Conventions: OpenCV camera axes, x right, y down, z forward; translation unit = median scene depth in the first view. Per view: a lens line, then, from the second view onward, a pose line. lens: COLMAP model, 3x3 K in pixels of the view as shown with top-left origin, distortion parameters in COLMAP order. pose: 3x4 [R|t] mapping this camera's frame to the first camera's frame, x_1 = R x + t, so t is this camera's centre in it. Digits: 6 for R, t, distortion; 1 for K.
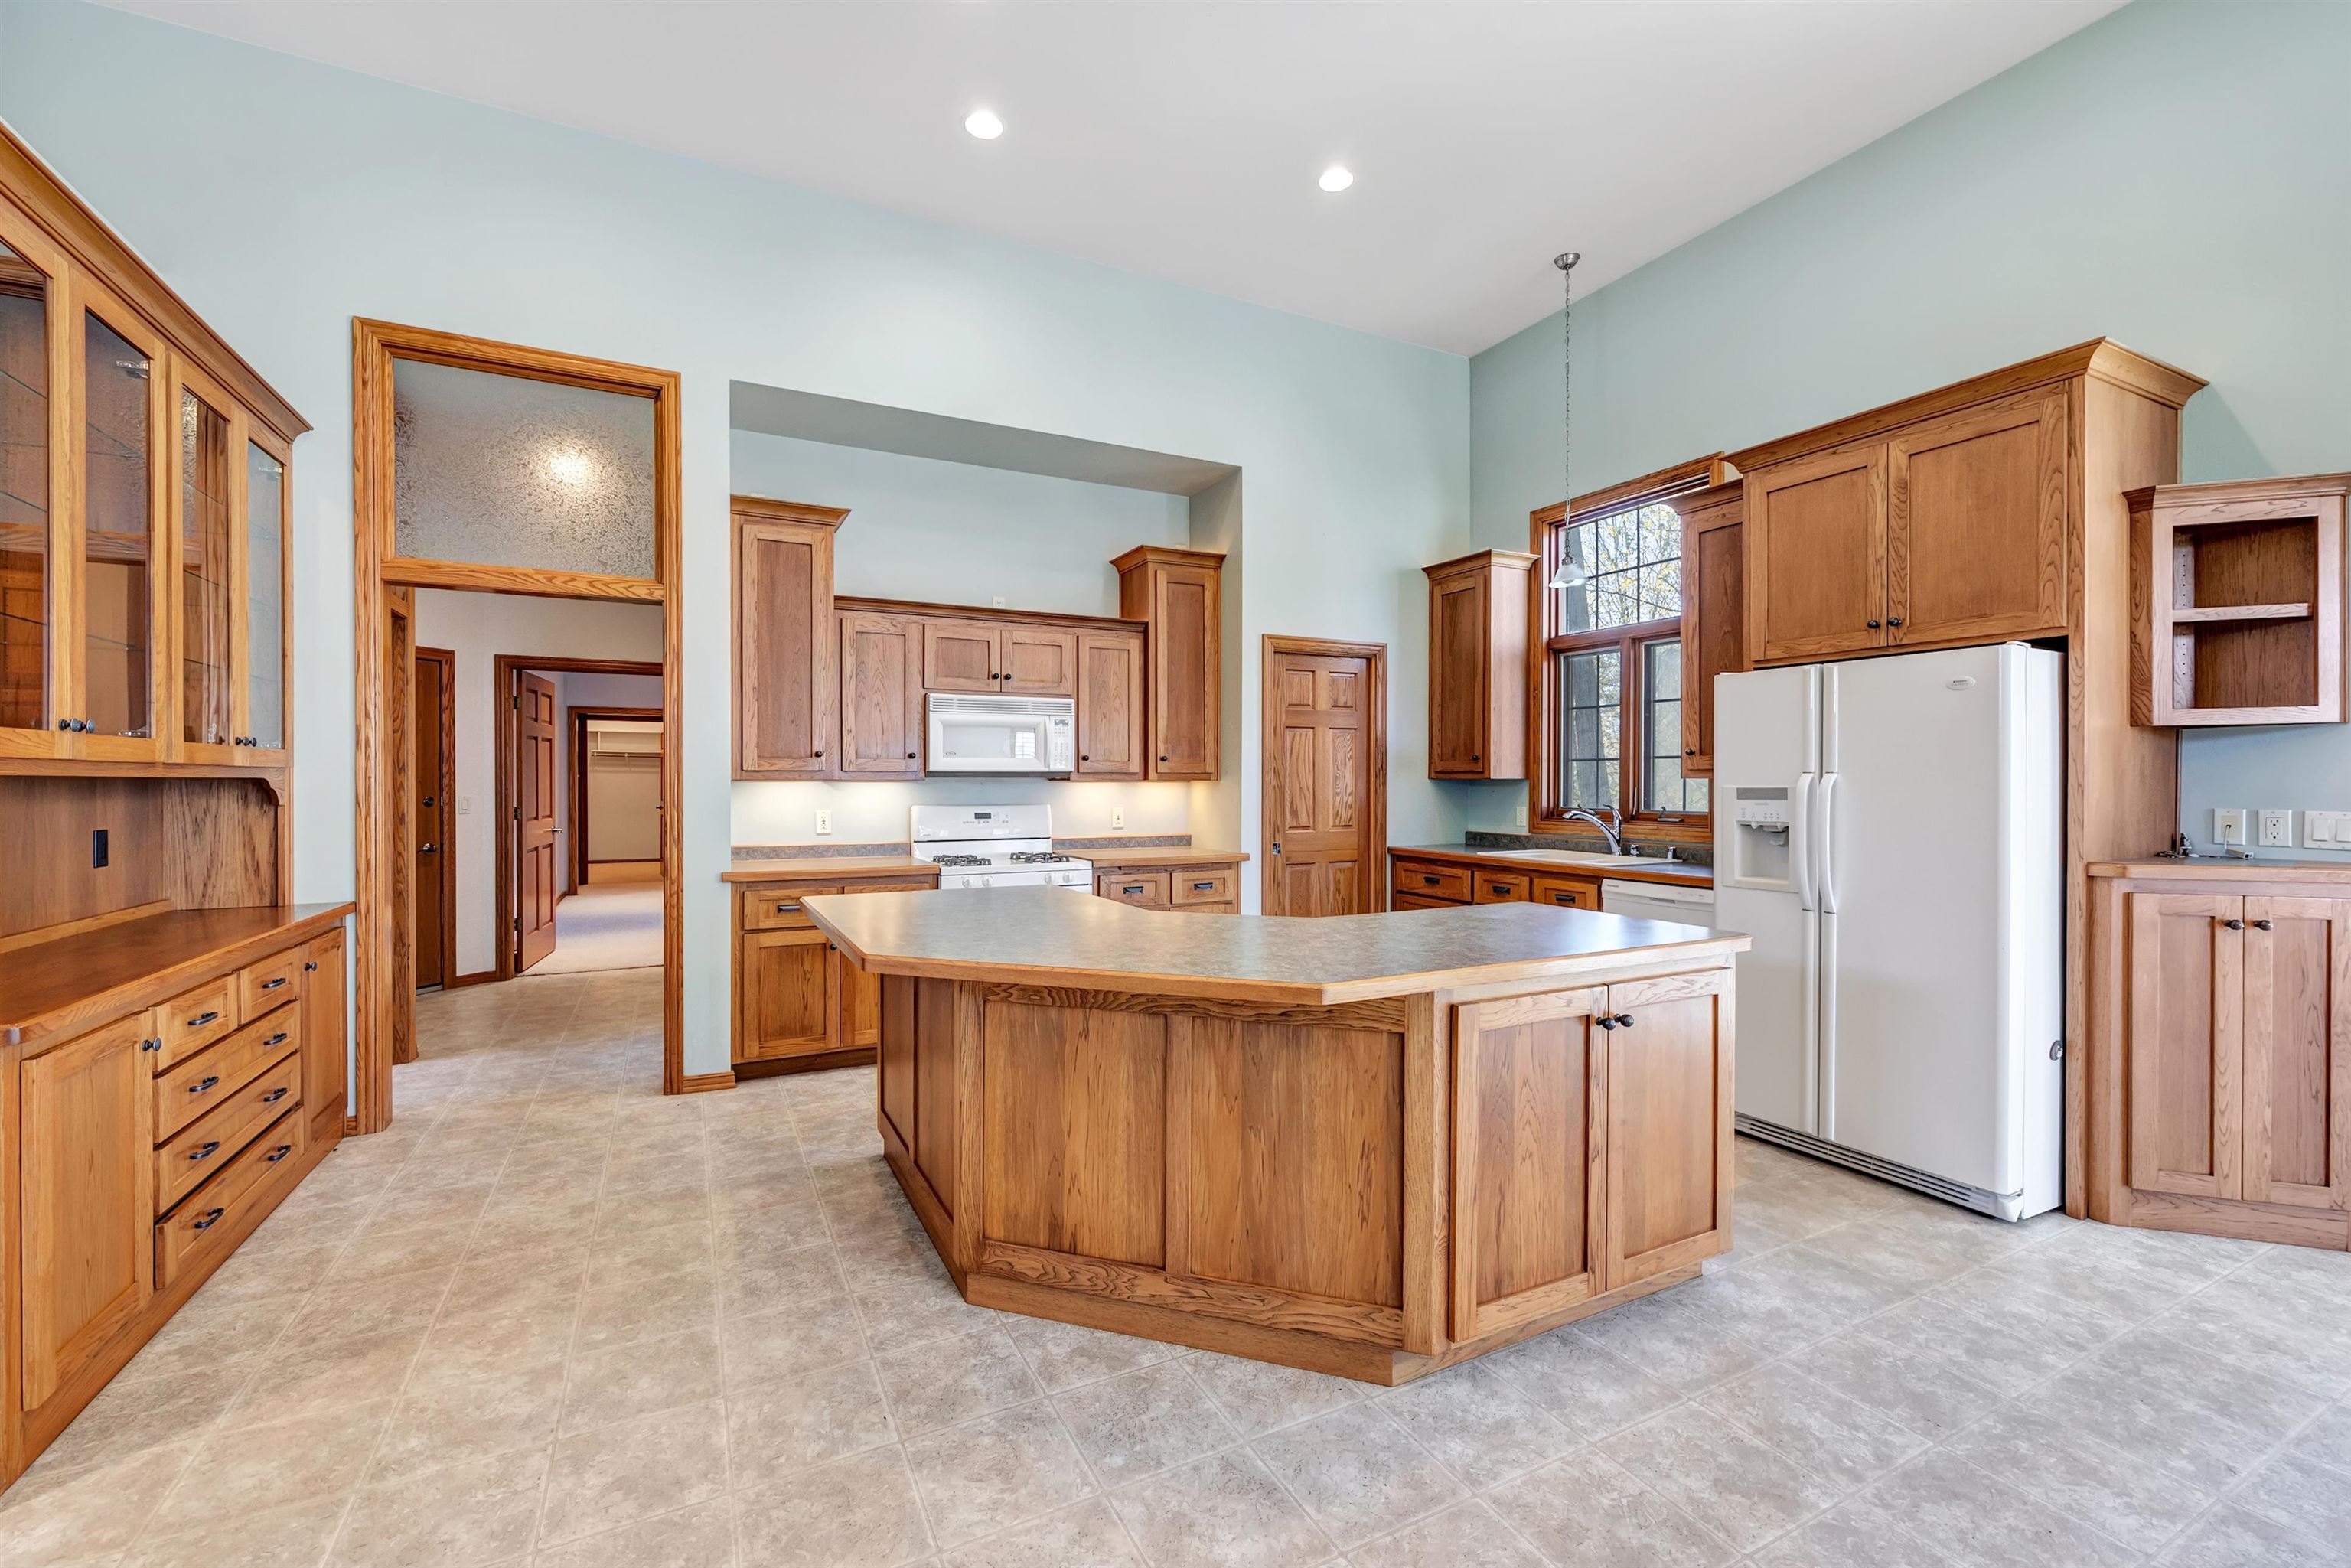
lens RADIAL K [[948.2, 0, 1152.3], [0, 948.2, 779.9], [0, 0, 1]] dist [0.000157, -0.000073]
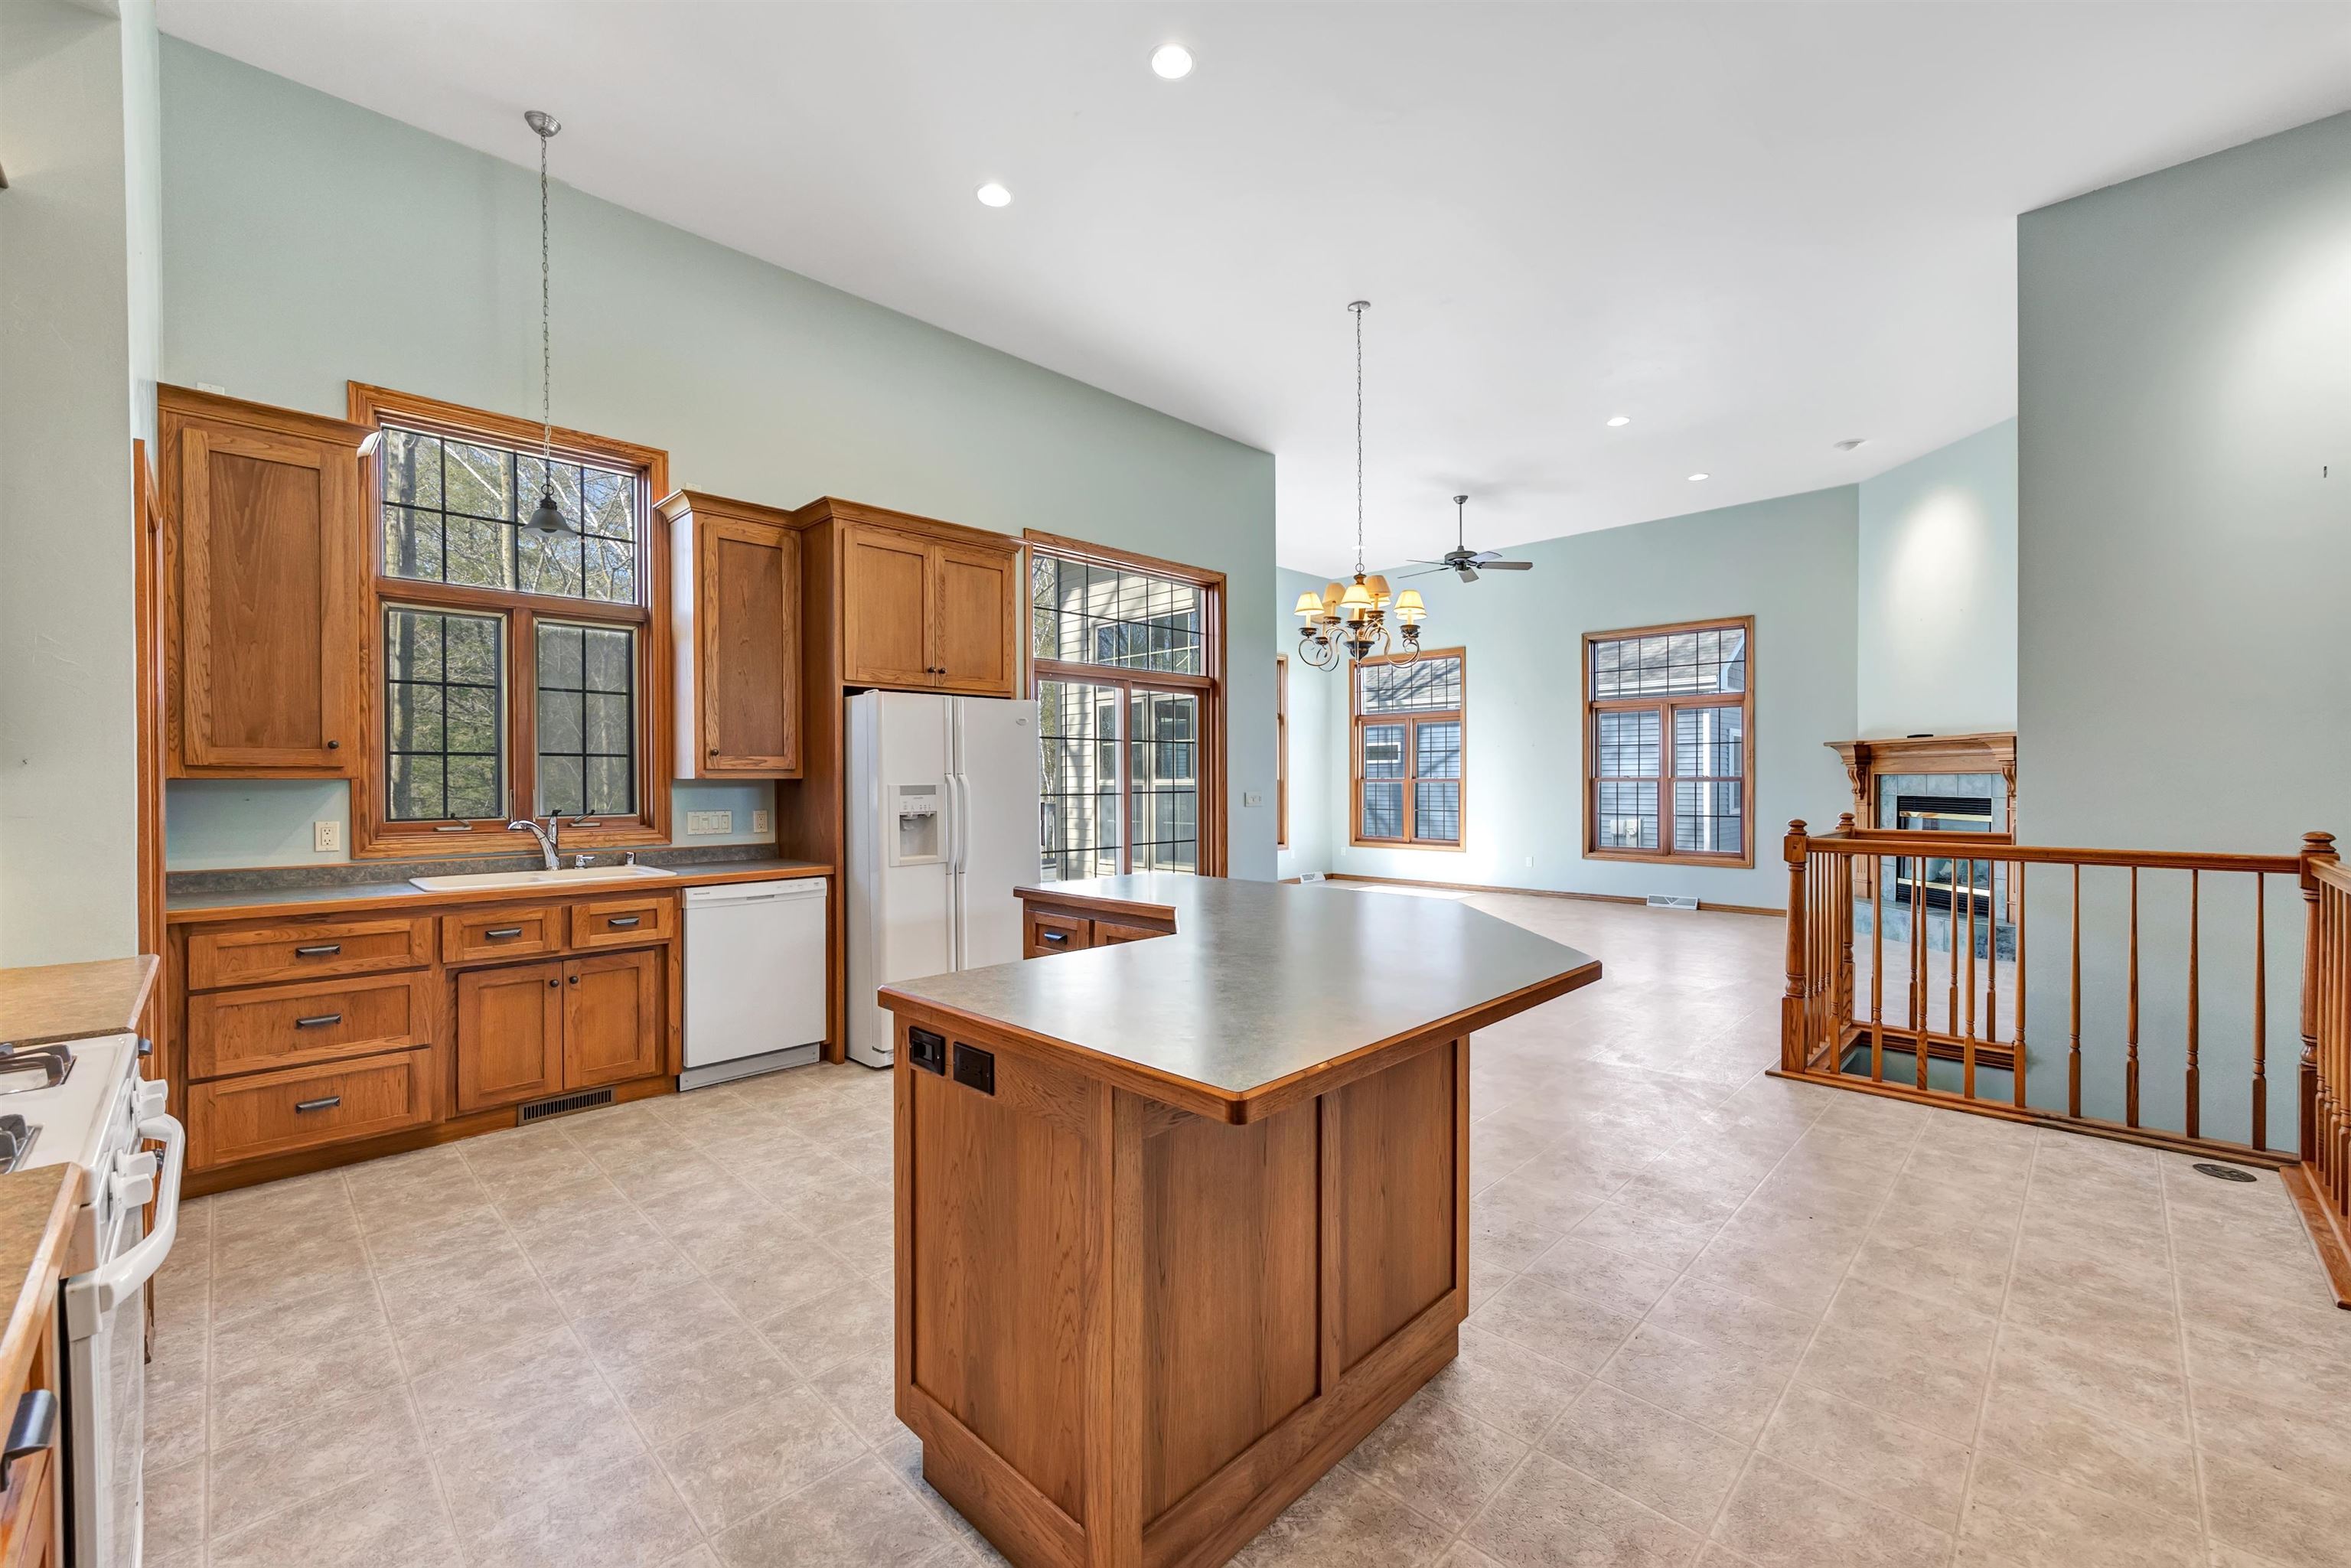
lens RADIAL K [[948.2, 0, 1152.3], [0, 948.2, 779.9], [0, 0, 1]] dist [0.000157, -0.000073]
pose [[-0.304971, -0.004595, 0.952351, -0.698043], [0.000527, 0.999987, 0.004994, -0.005534], [-0.952362, 0.002024, -0.304964, 1.117034]]
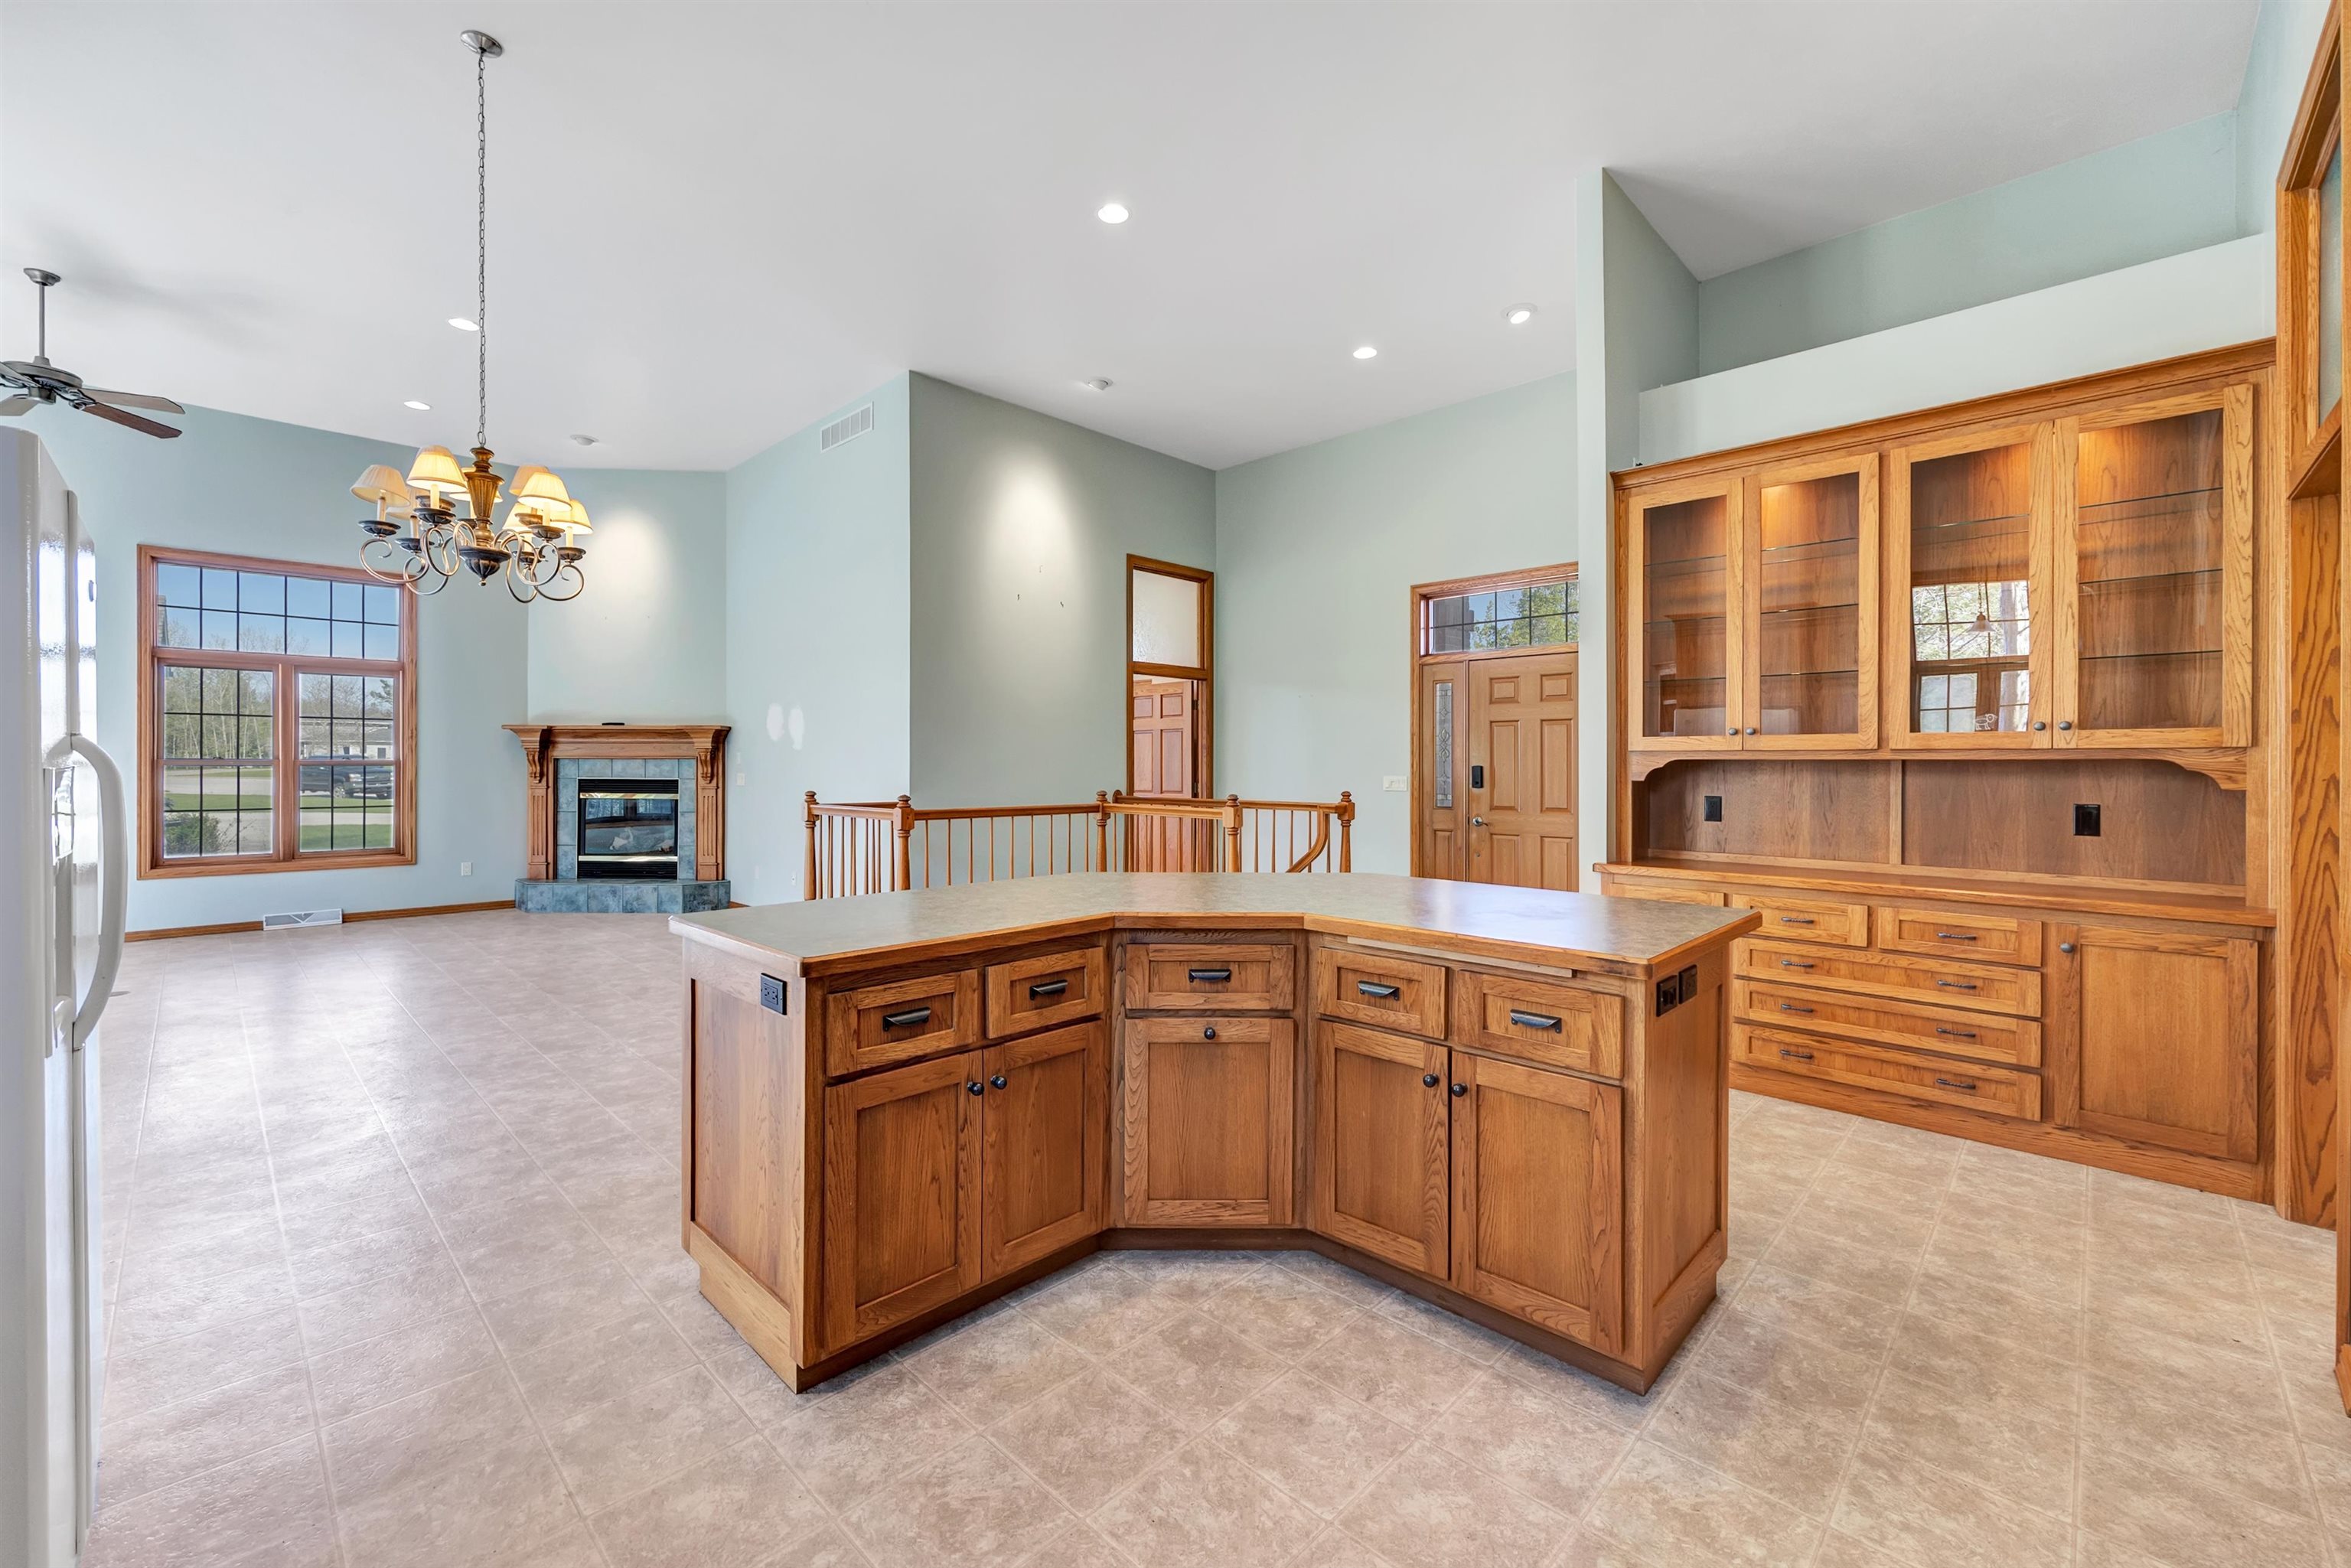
lens RADIAL K [[967.2, 0, 1170.7], [0, 967.2, 774.9], [0, 0, 1]] dist [-0.000097, -0.000058]
pose [[-0.942937, -0.003219, -0.332956, 0.353926], [-0.006823, 0.999930, 0.009654, 0.000400], [0.332902, 0.011374, -0.942893, 1.569482]]
